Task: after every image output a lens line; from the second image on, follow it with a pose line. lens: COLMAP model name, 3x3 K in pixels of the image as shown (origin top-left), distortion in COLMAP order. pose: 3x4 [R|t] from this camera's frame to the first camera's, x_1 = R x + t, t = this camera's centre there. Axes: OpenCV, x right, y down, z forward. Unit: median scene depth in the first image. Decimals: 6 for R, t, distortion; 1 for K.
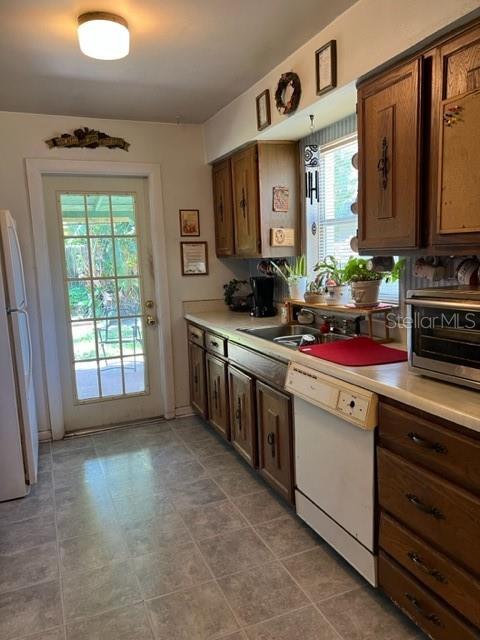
lens RADIAL K [[485.2, 0, 244.0], [0, 485.2, 324.6], [0, 0, 1]] dist [0.037880, -0.044507]
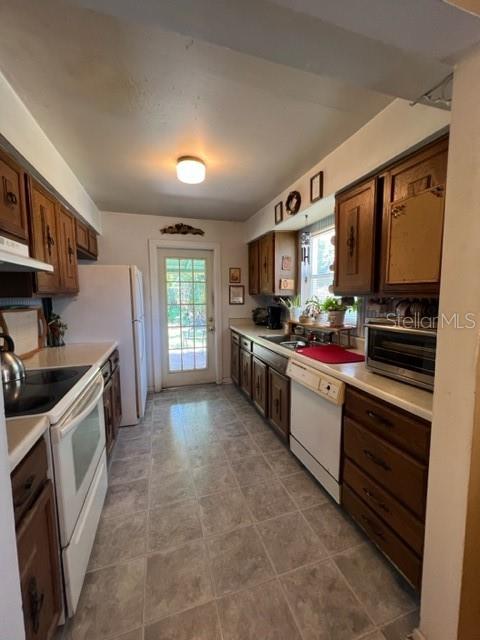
lens RADIAL K [[258.0, 0, 241.0], [0, 258.0, 319.4], [0, 0, 1]] dist [-0.001654, 0.000306]
pose [[0.995499, 0.038794, -0.086467, -0.000215], [-0.042625, 0.998169, -0.042909, -0.008885], [0.084644, 0.046401, 0.995330, 0.082926]]
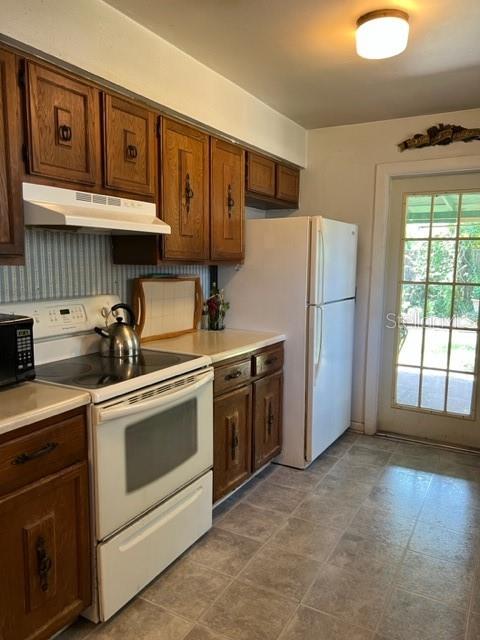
lens RADIAL K [[485.2, 0, 236.7], [0, 485.2, 324.5], [0, 0, 1]] dist [0.037880, -0.044507]
pose [[0.602879, 0.148213, -0.783945, 0.322068], [-0.146176, 0.986480, 0.074090, -0.043708], [0.784327, 0.069927, 0.616394, 0.180667]]
